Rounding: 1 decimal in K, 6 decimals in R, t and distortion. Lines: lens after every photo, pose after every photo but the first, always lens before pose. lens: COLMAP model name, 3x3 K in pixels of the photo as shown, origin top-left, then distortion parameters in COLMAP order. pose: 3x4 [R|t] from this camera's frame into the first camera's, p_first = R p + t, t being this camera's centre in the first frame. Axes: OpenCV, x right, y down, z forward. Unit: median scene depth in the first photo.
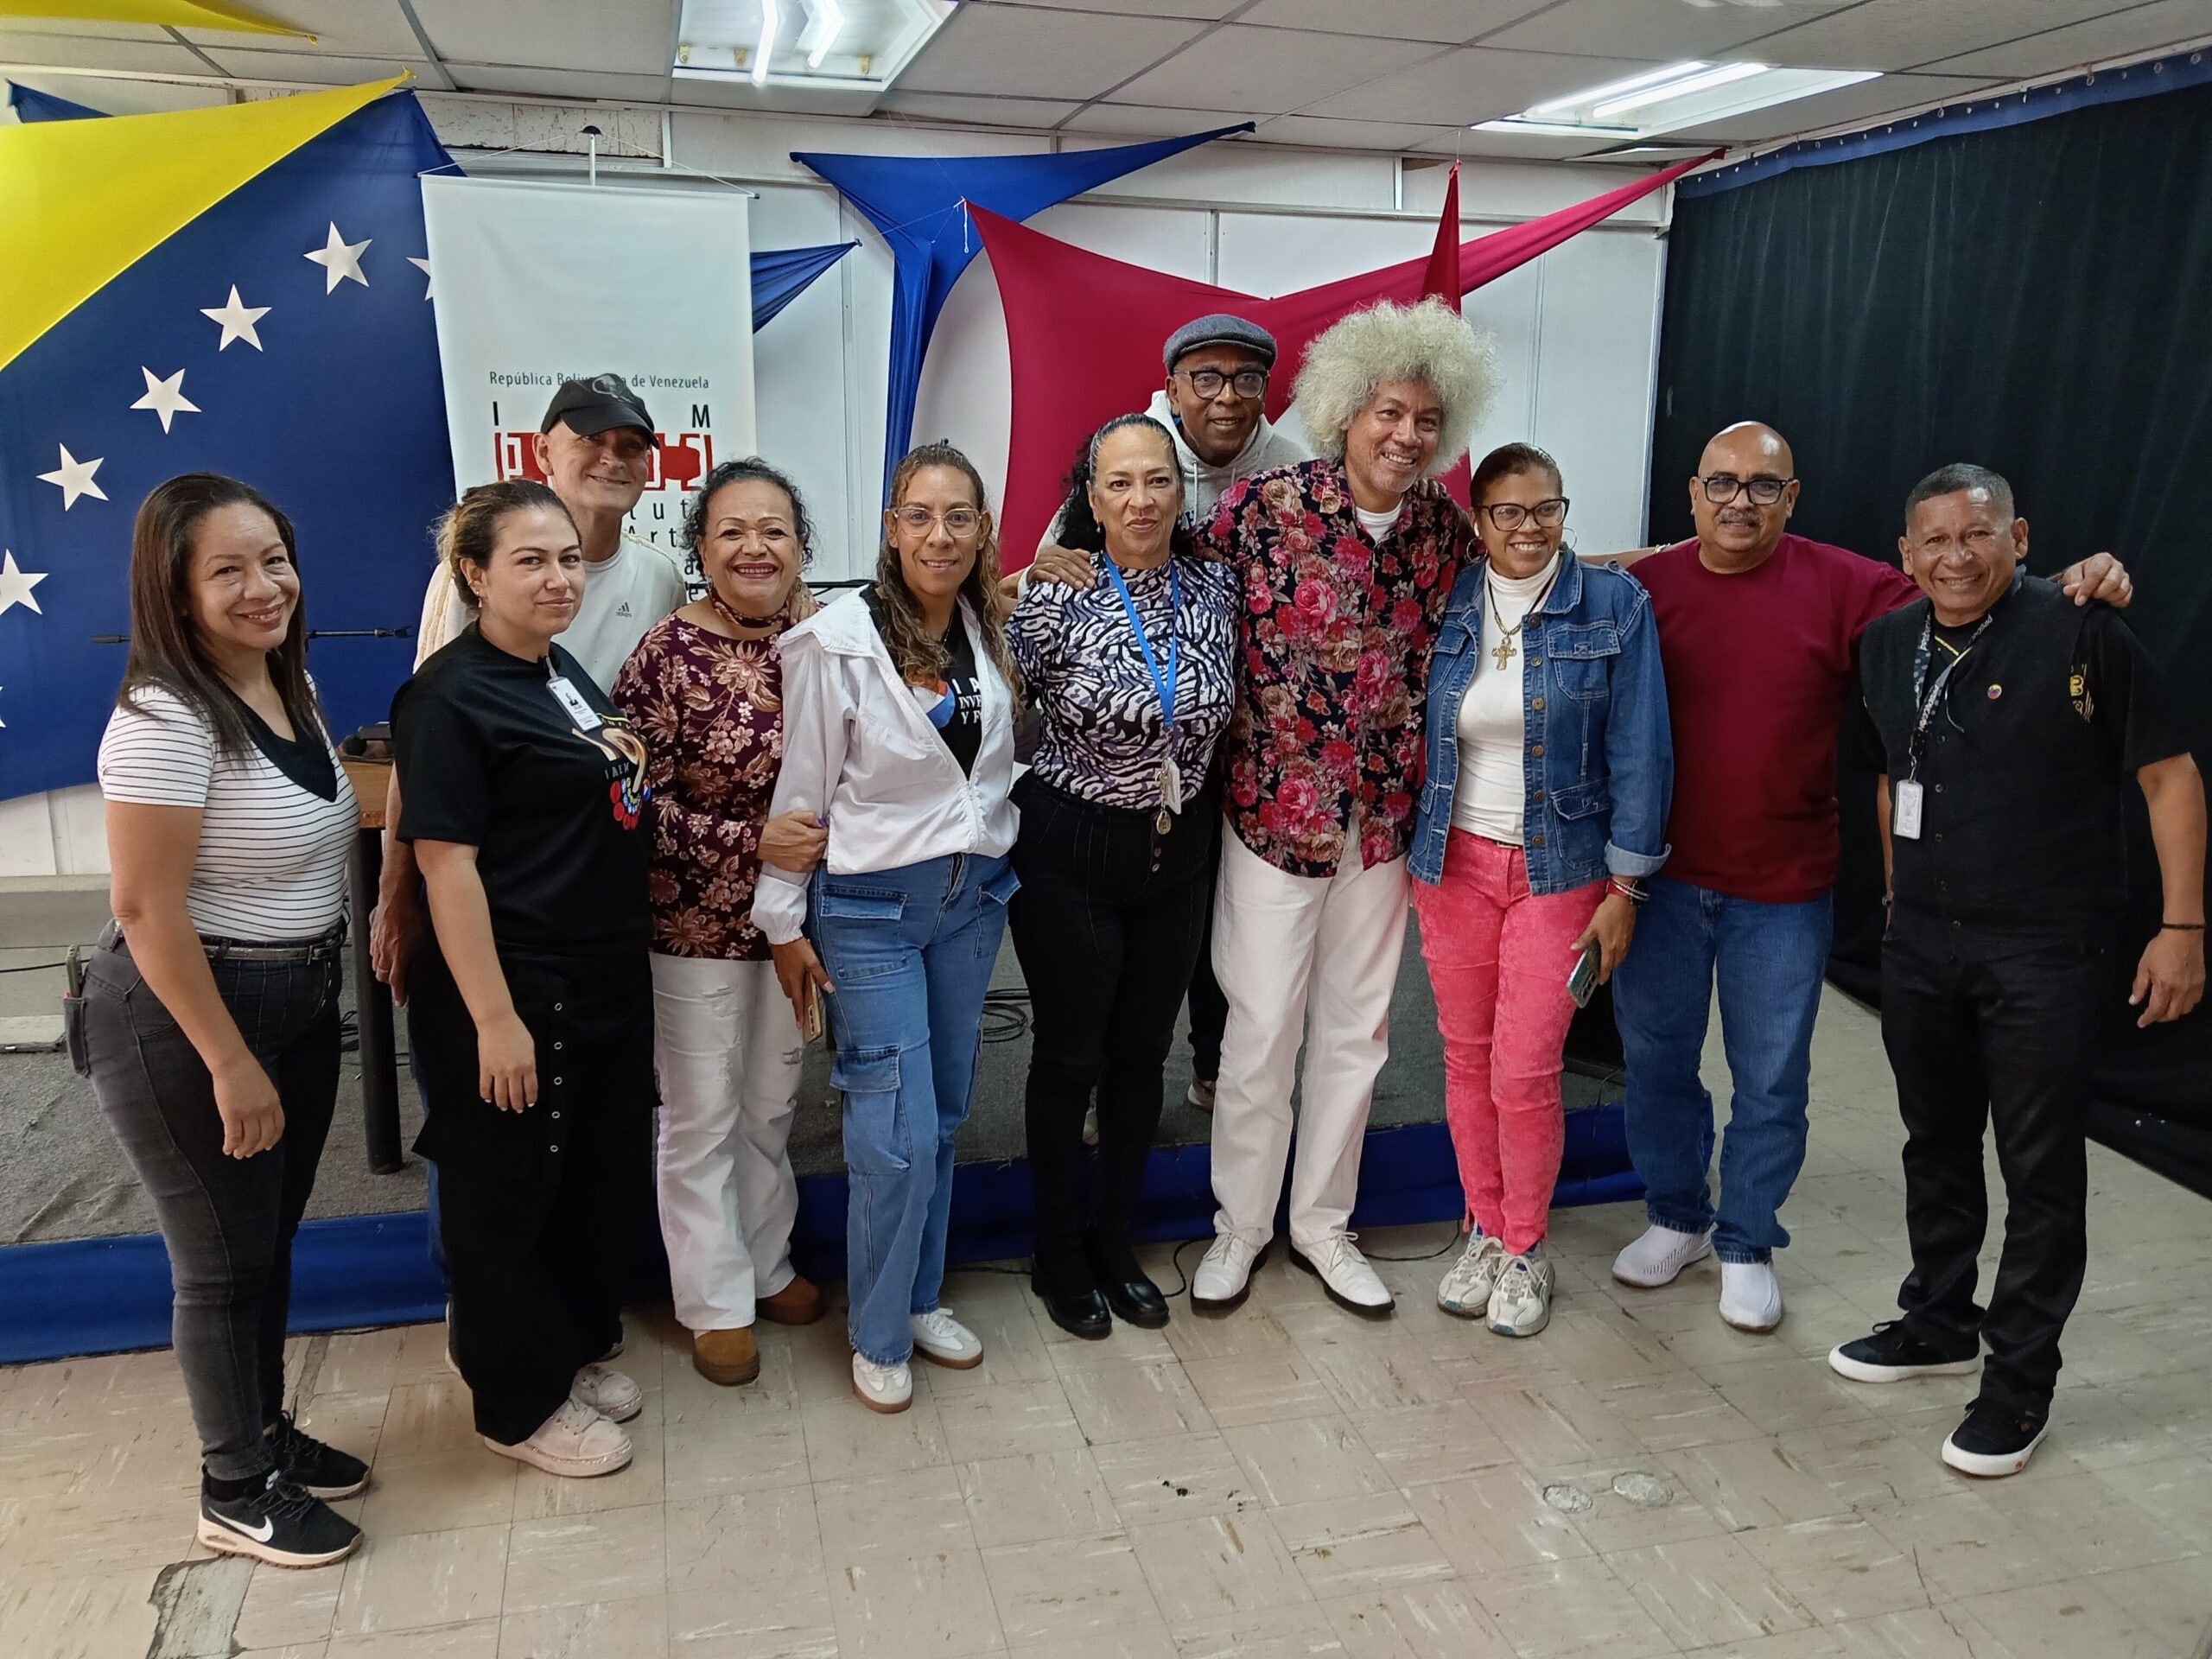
lens RADIAL K [[1772.7, 0, 1122.3], [0, 1772.7, 814.2], [0, 0, 1]] dist [0.024236, -0.008173]
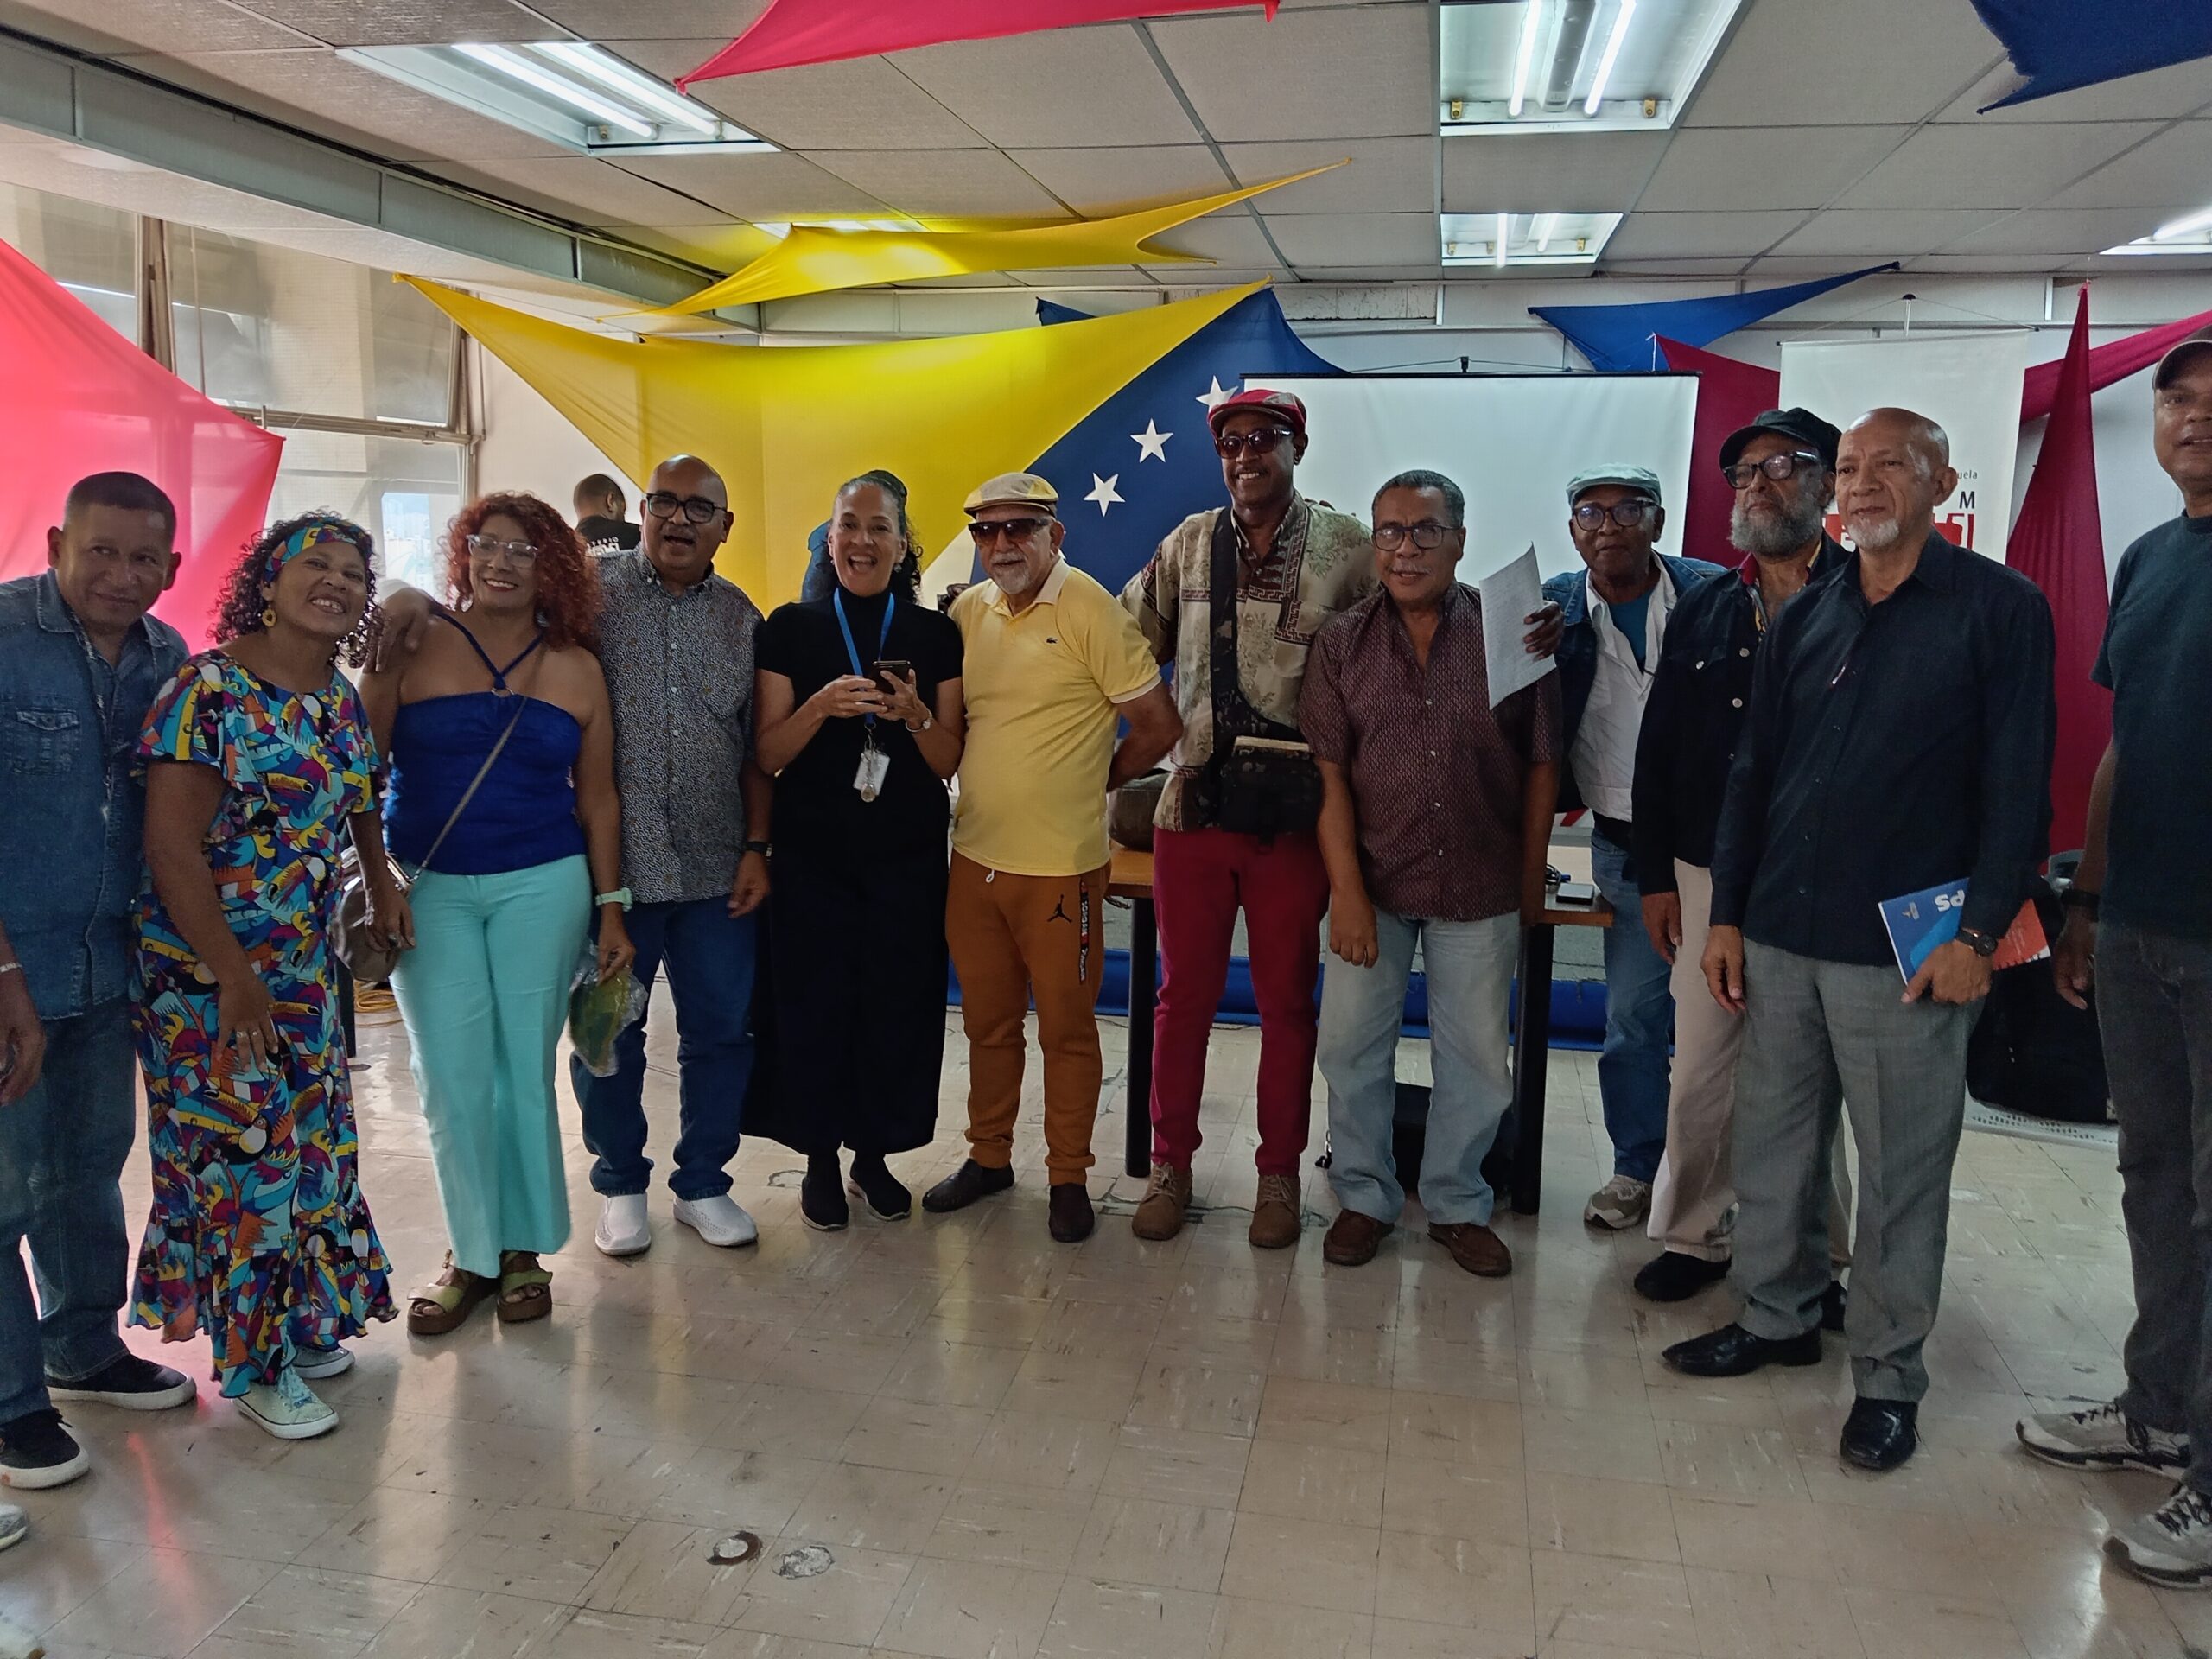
lens RADIAL K [[1772.7, 0, 1108.8], [0, 1772.7, 832.7], [0, 0, 1]] dist [0.024236, -0.008173]
pose [[0.896289, 0.071138, -0.437728, 0.153600], [-0.088932, 0.995832, -0.020256, 0.086513], [0.434462, 0.057083, 0.898879, -0.347163]]
